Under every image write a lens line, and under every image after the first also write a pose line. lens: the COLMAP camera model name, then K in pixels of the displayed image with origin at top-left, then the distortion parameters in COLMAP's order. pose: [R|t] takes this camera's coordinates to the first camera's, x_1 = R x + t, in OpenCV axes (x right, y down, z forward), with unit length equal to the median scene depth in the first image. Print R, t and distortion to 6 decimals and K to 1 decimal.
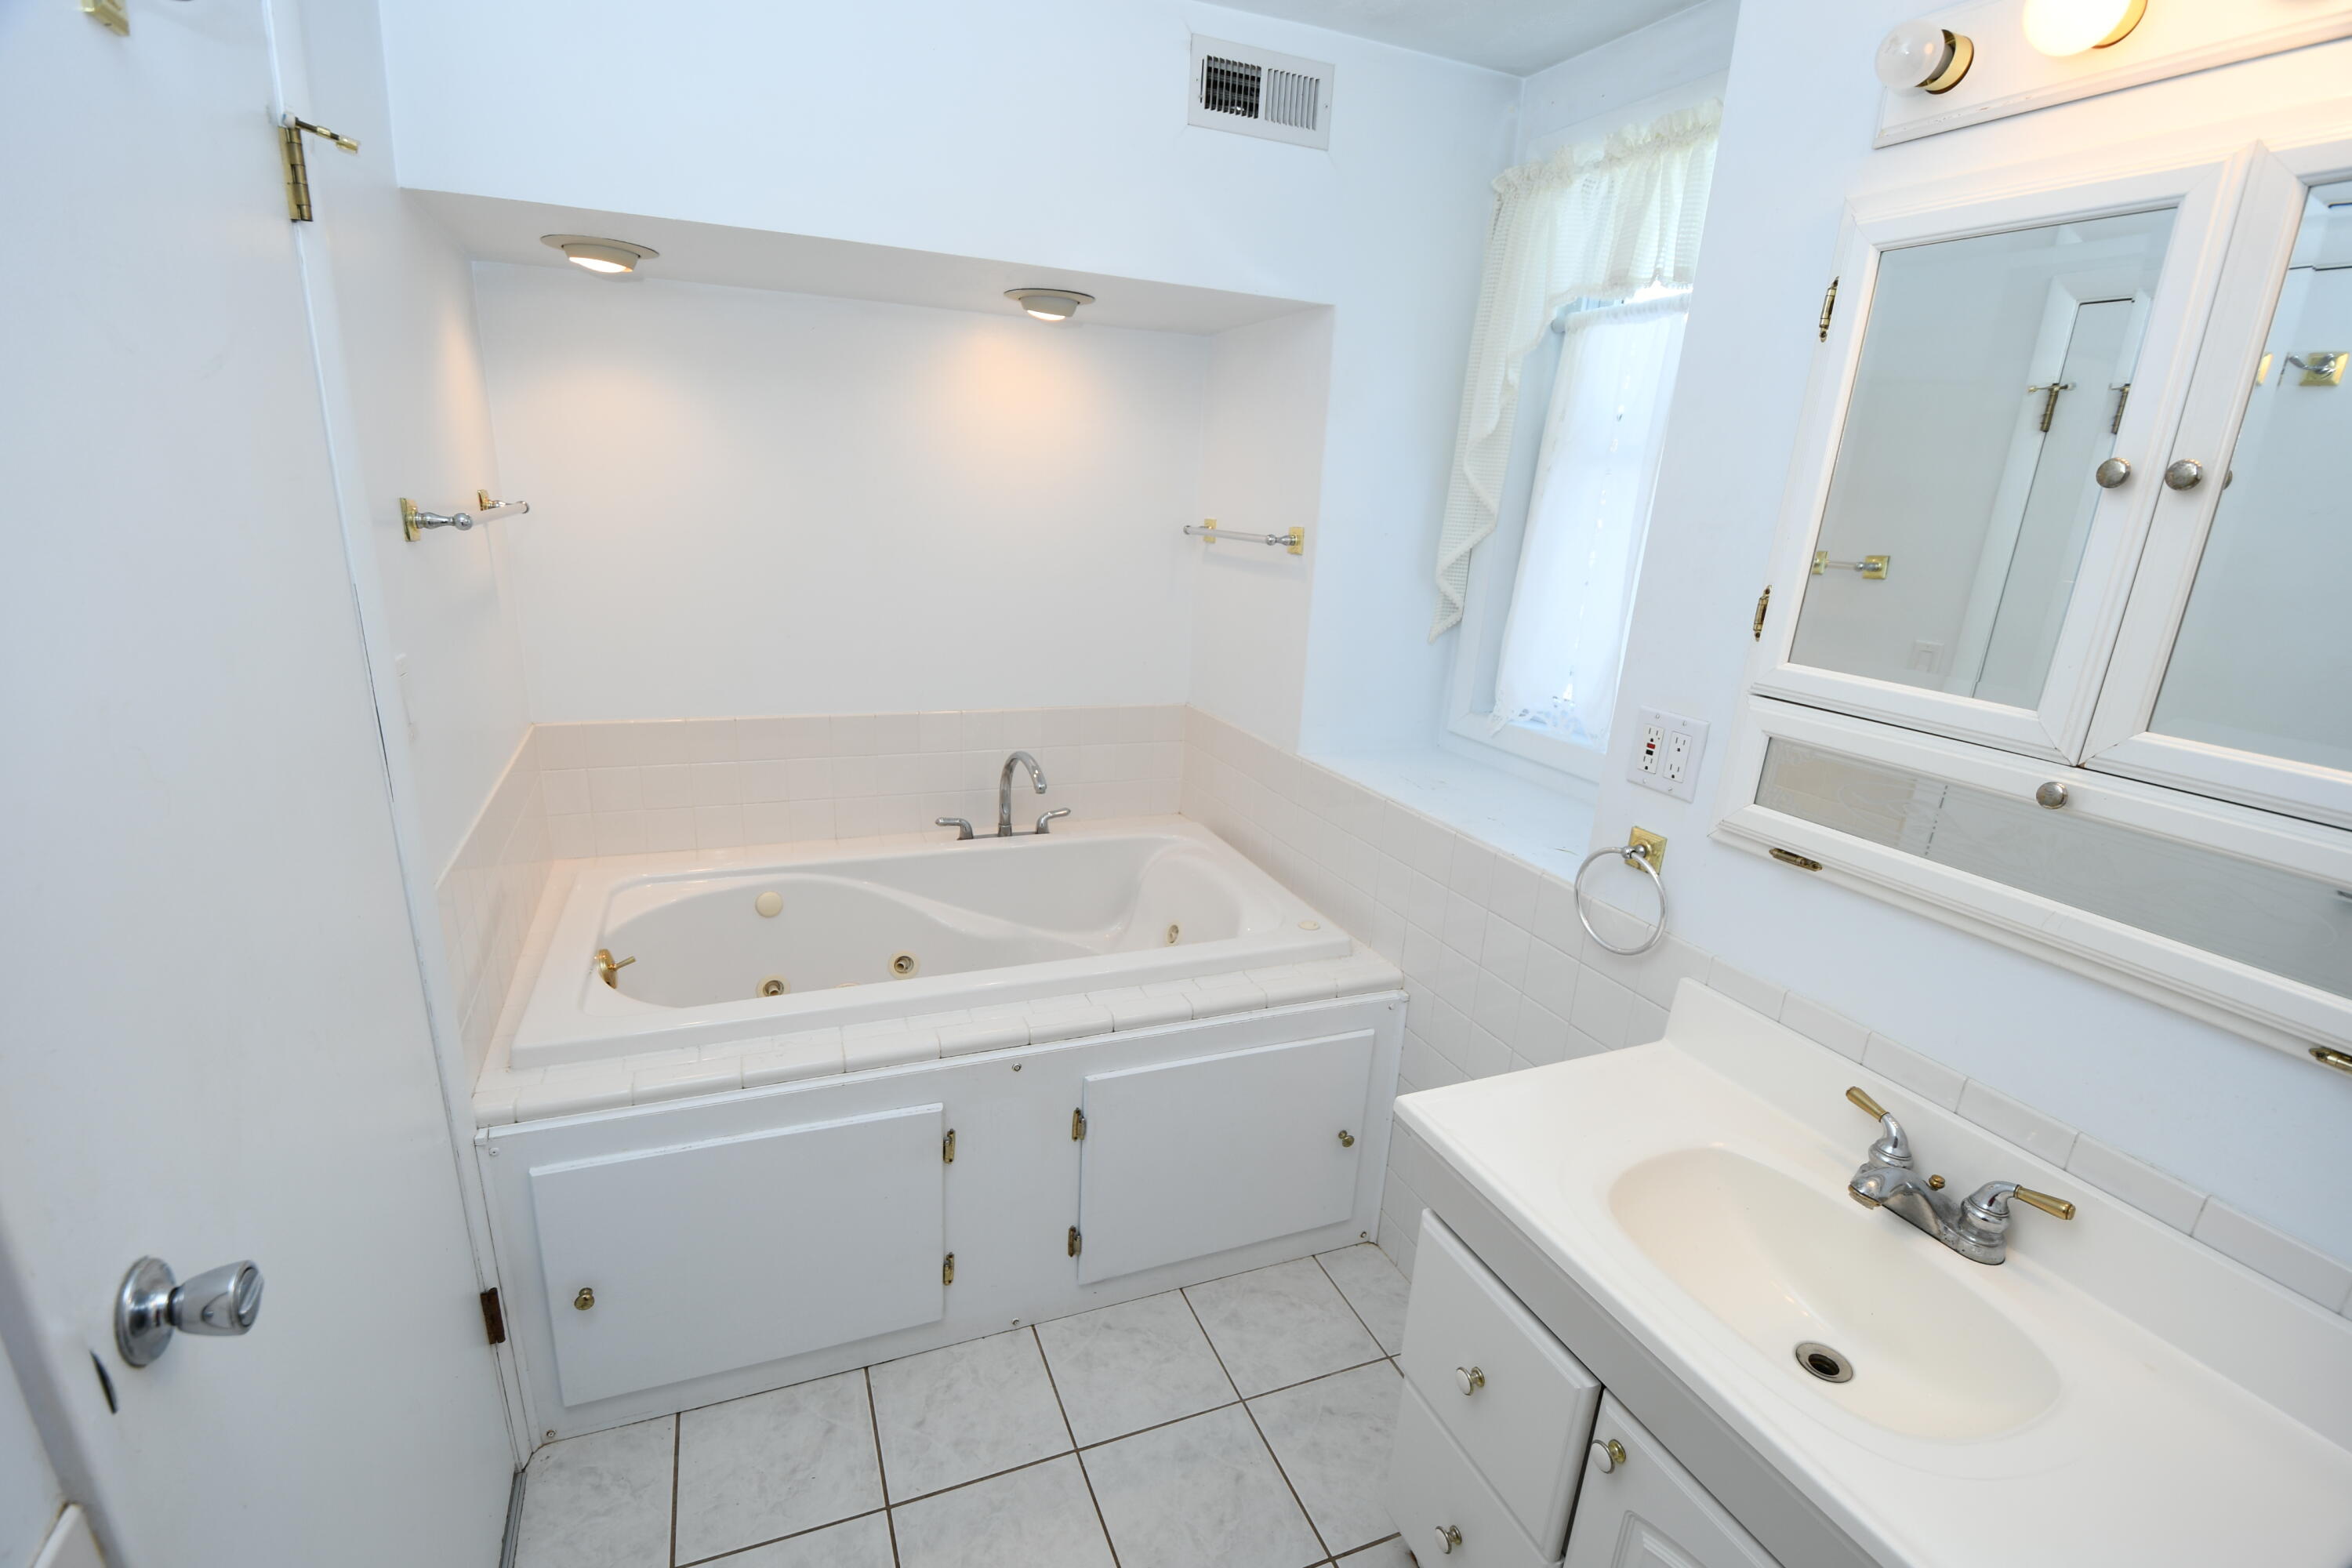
lens RADIAL K [[1024.5, 0, 1157.8], [0, 1024.5, 796.8], [0, 0, 1]] dist [-0.000796, -0.012745]
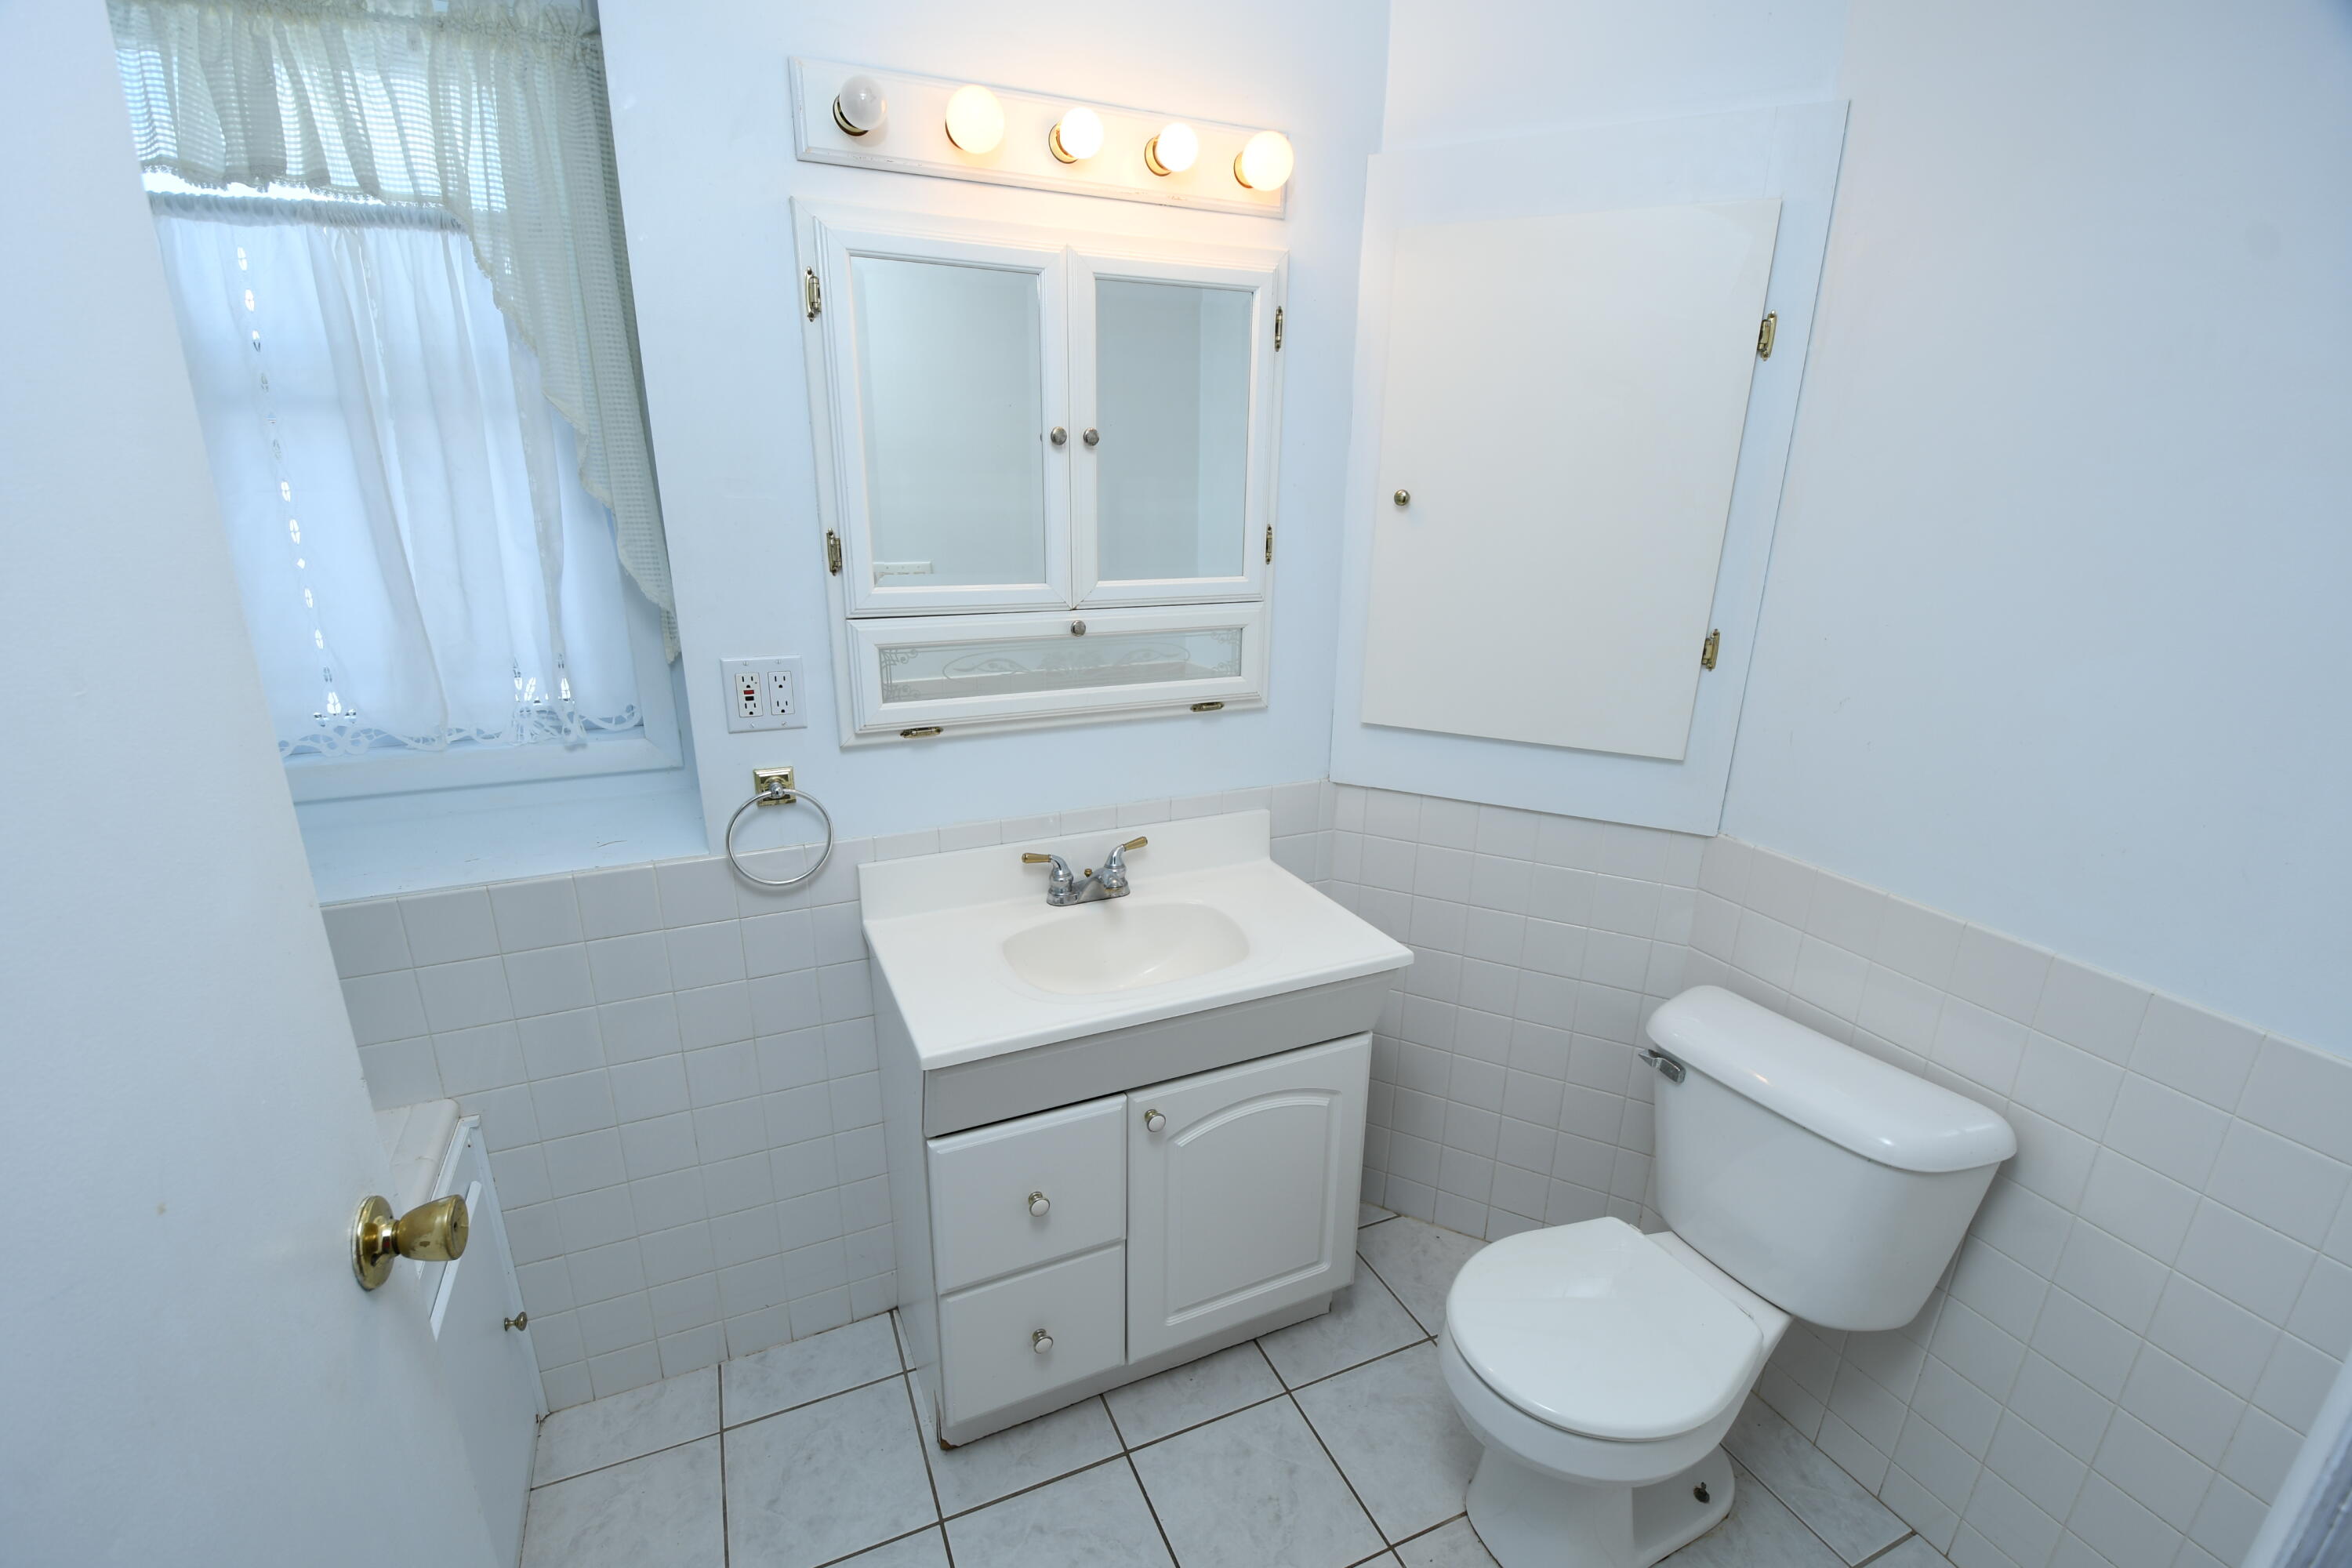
lens RADIAL K [[1024.5, 0, 1167.1], [0, 1024.5, 799.8], [0, 0, 1]] dist [-0.000796, -0.012745]
pose [[-0.022125, -0.348867, 0.936911, -0.591810], [0.274913, 0.898890, 0.341202, -0.204193], [-0.961214, 0.265118, 0.076020, 0.568309]]
